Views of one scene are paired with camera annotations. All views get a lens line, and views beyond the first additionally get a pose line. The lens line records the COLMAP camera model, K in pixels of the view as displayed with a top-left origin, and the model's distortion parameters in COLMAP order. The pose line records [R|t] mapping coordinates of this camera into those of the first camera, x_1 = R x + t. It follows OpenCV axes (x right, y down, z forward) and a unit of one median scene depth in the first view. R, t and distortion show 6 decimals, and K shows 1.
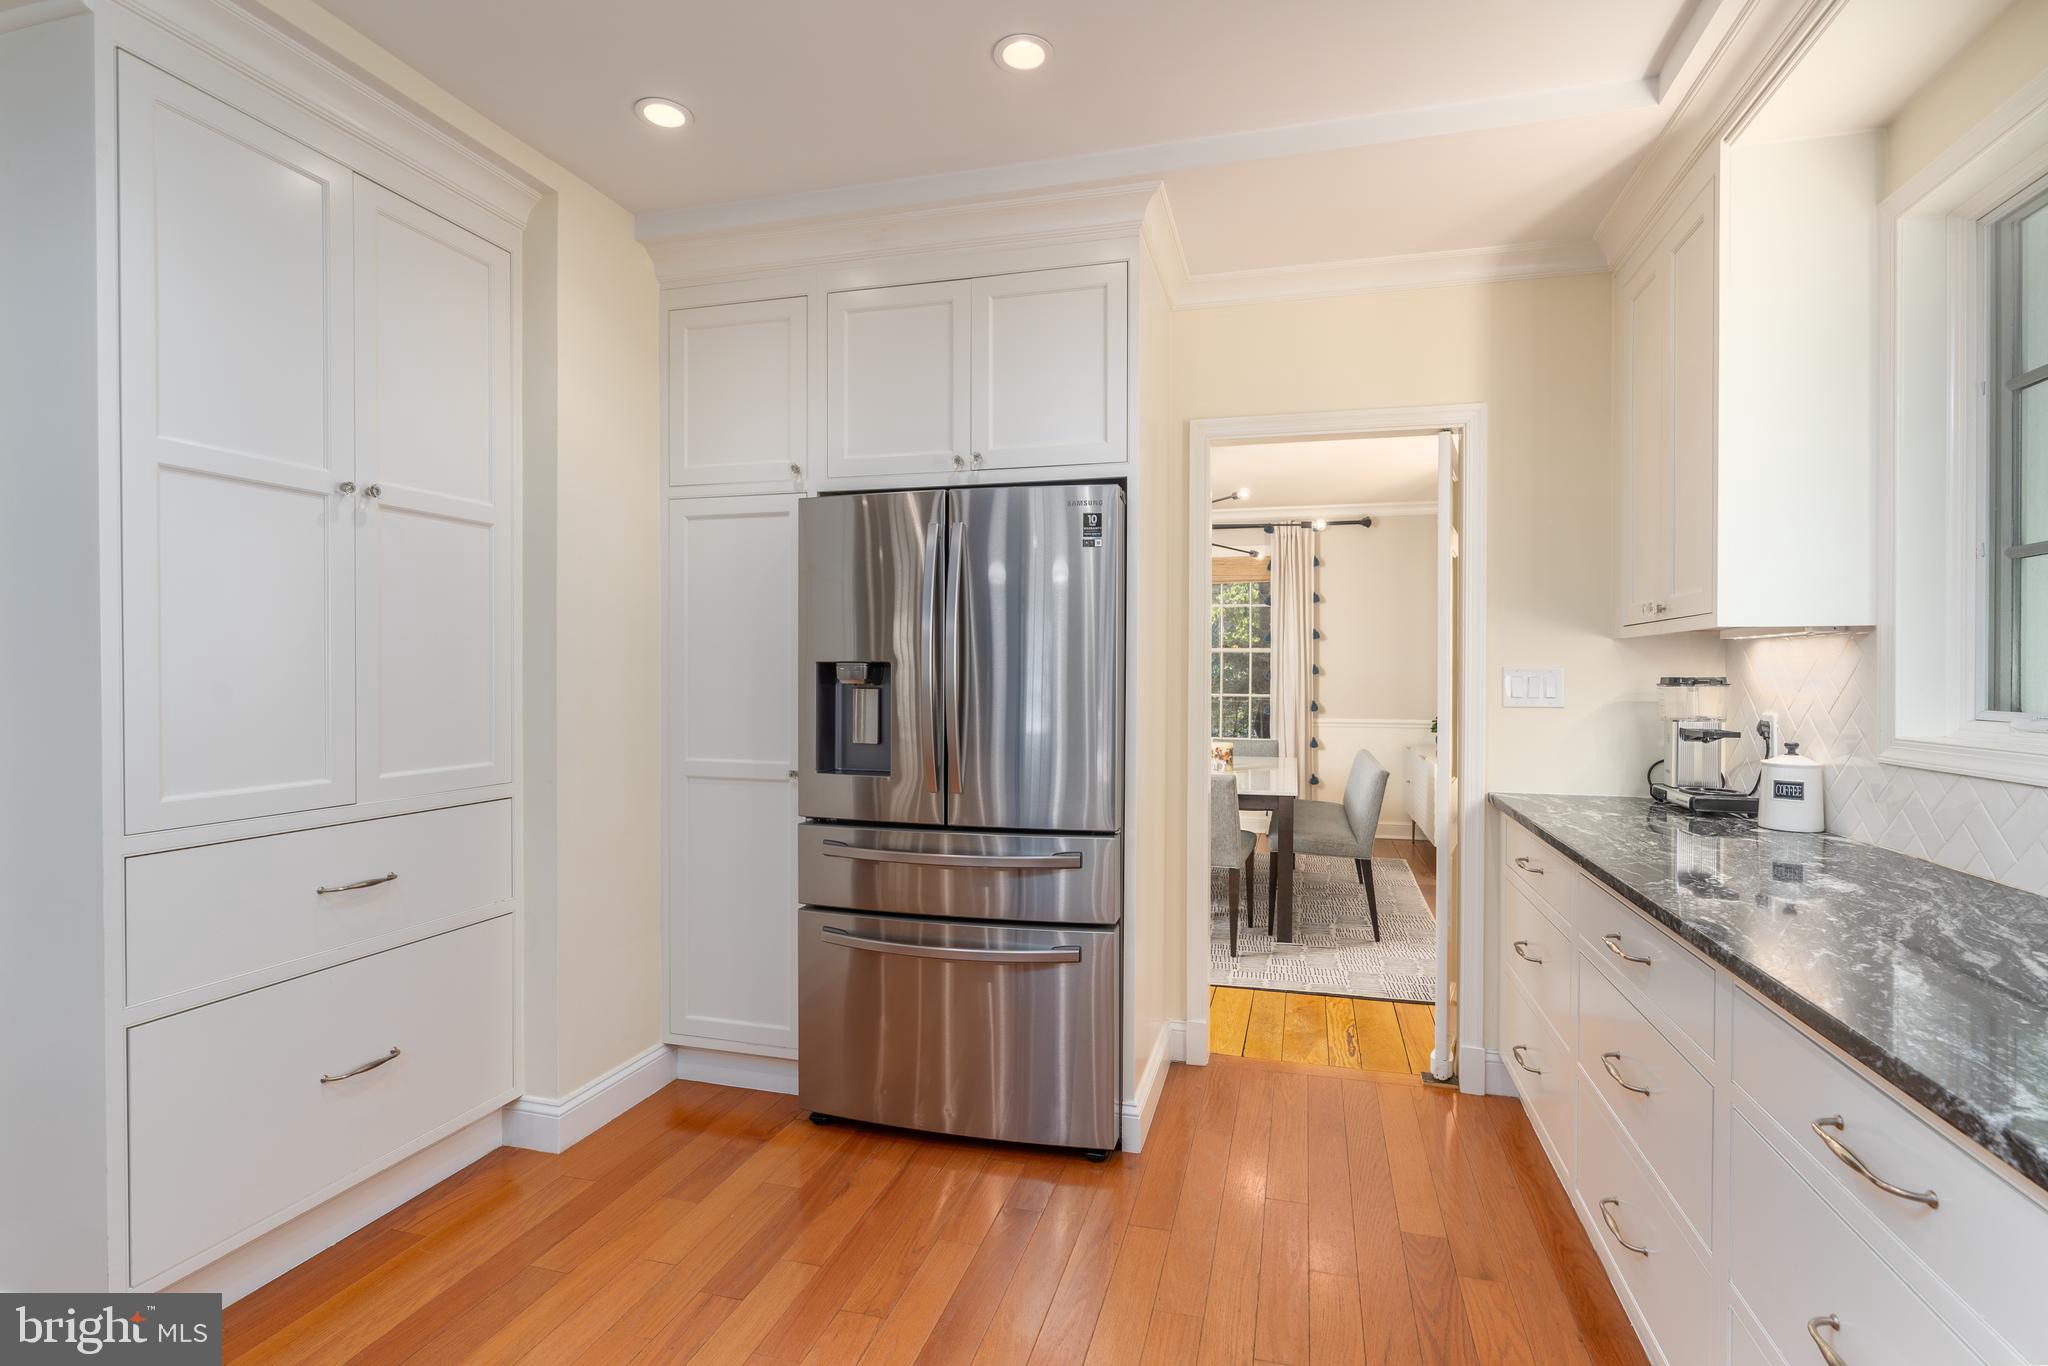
lens RADIAL K [[939.6, 0, 1039.6], [0, 939.6, 671.7], [0, 0, 1]] dist [-0.006936, 0.000406]
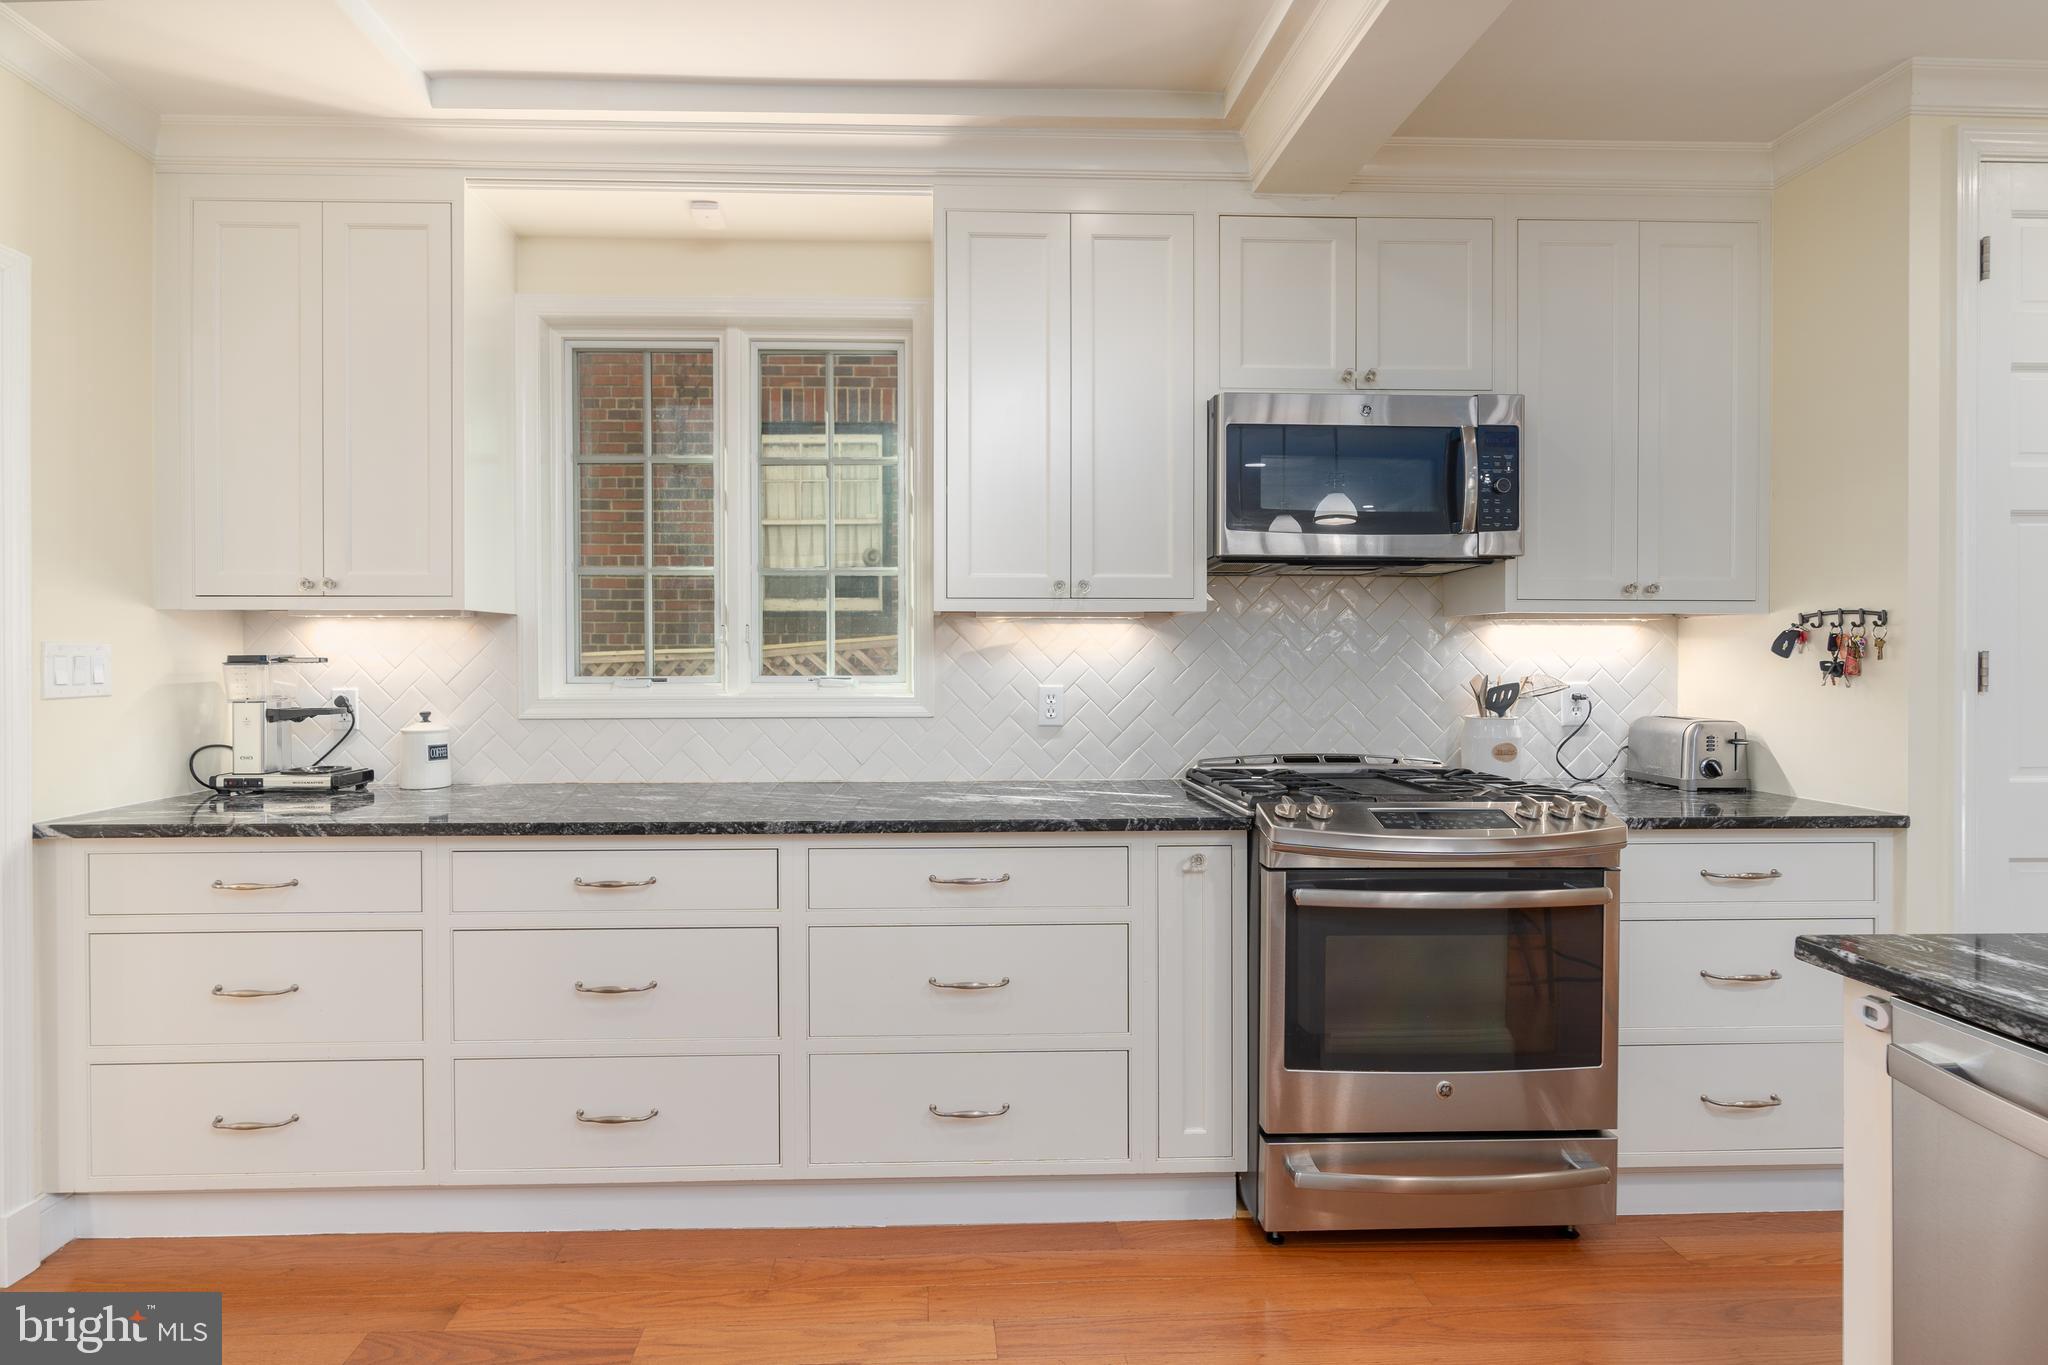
lens RADIAL K [[939.6, 0, 955.6], [0, 939.6, 669.7], [0, 0, 1]] dist [-0.006936, 0.000406]
pose [[-0.310815, -0.017318, 0.950312, -0.397799], [-0.001214, 0.999840, 0.017824, 0.002918], [-0.950470, 0.004387, -0.310787, 0.609120]]
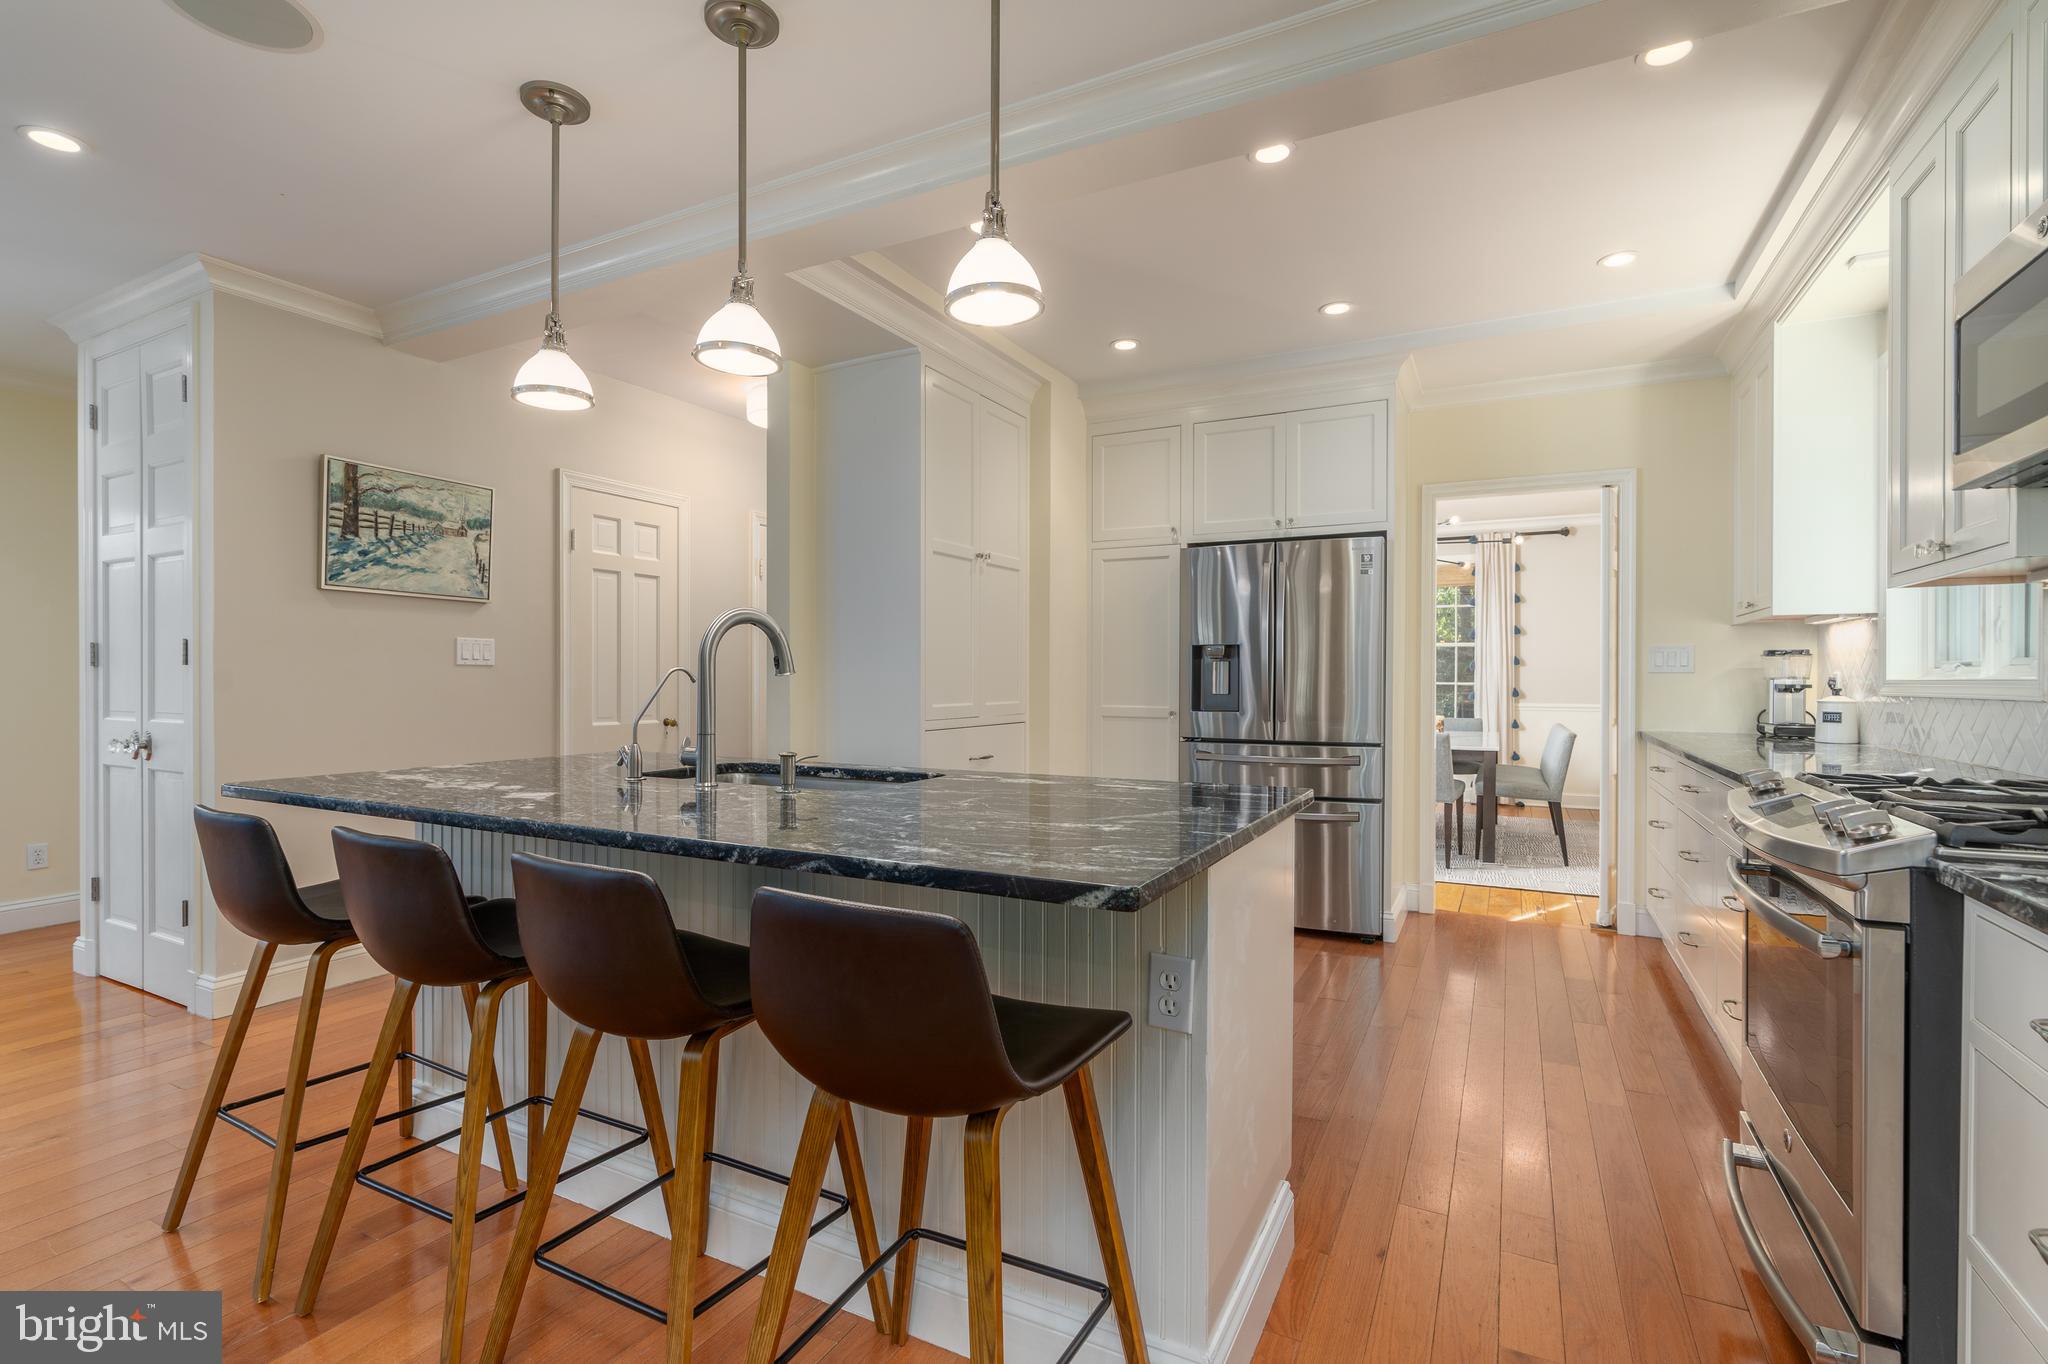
lens RADIAL K [[939.6, 0, 1020.2], [0, 939.6, 682.5], [0, 0, 1]] dist [-0.006936, 0.000406]
pose [[0.978965, -0.001481, -0.204024, -0.184408], [0.002618, 0.999983, 0.005303, 0.044671], [0.204012, -0.005726, 0.978952, -0.681896]]
